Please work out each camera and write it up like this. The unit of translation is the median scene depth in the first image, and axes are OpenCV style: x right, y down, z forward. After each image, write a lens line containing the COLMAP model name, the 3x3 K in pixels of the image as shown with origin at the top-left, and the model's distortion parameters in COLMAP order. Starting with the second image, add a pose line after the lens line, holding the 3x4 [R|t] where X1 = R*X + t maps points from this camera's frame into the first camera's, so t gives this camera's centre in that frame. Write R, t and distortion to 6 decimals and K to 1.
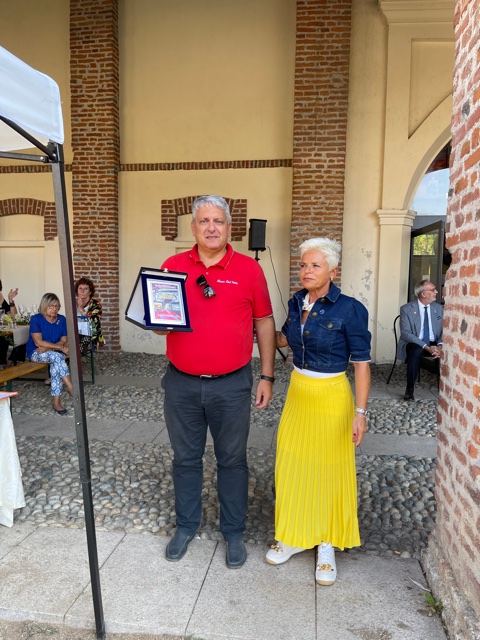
lens RADIAL K [[484.8, 0, 244.2], [0, 484.8, 324.0], [0, 0, 1]] dist [0.058737, -0.086361]
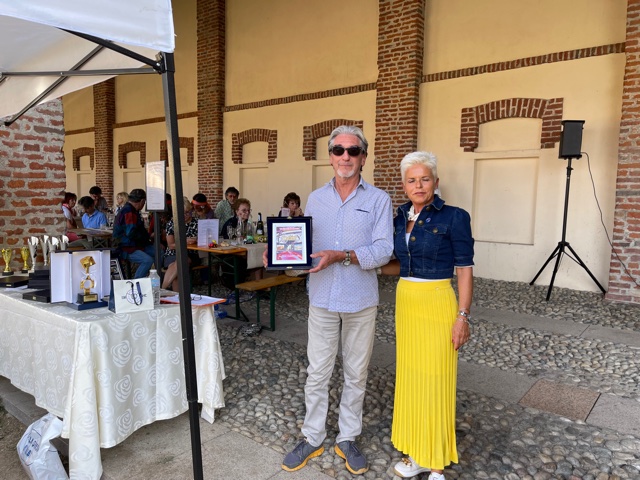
lens RADIAL K [[484.8, 0, 325.6], [0, 484.8, 239.5], [0, 0, 1]] dist [0.058737, -0.086361]
pose [[0.858842, 0.046749, -0.510104, 0.100148], [-0.047757, 0.998797, 0.011129, -0.004243], [0.510010, 0.014803, 0.860041, 0.079451]]
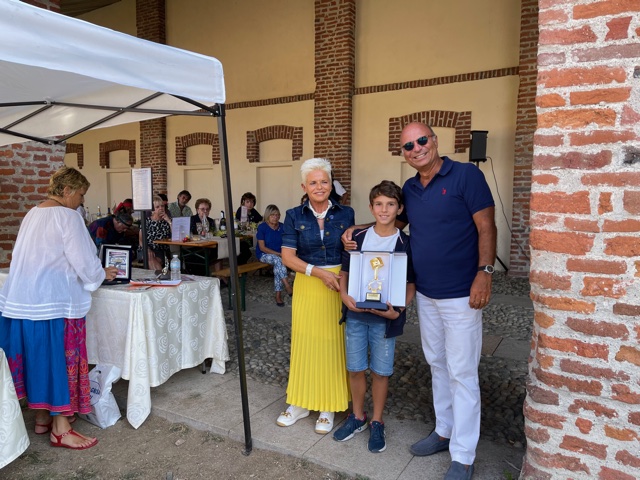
lens RADIAL K [[484.8, 0, 315.4], [0, 484.8, 238.0], [0, 0, 1]] dist [0.058737, -0.086361]
pose [[0.920842, 0.023896, -0.389203, 0.113689], [-0.022522, 0.999714, 0.008094, 0.005480], [0.389285, 0.001312, 0.921116, -0.059863]]
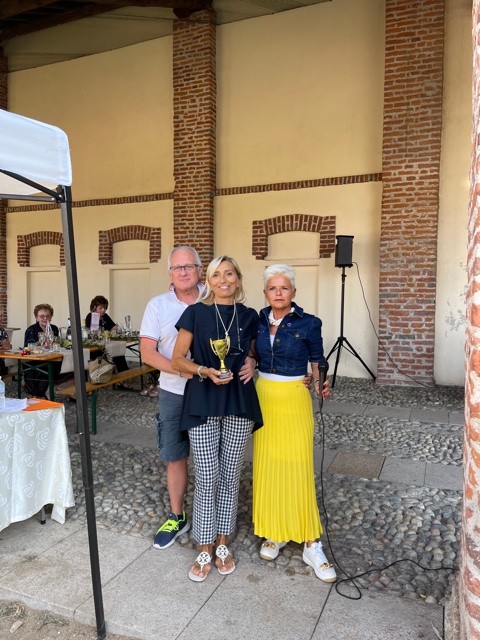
lens RADIAL K [[484.8, 0, 243.6], [0, 484.8, 319.4], [0, 0, 1]] dist [0.058737, -0.086361]
pose [[0.968632, 0.003155, -0.248479, 0.074575], [-0.013648, 0.999086, -0.040517, -0.003351], [0.248124, 0.042637, 0.967789, 0.003324]]
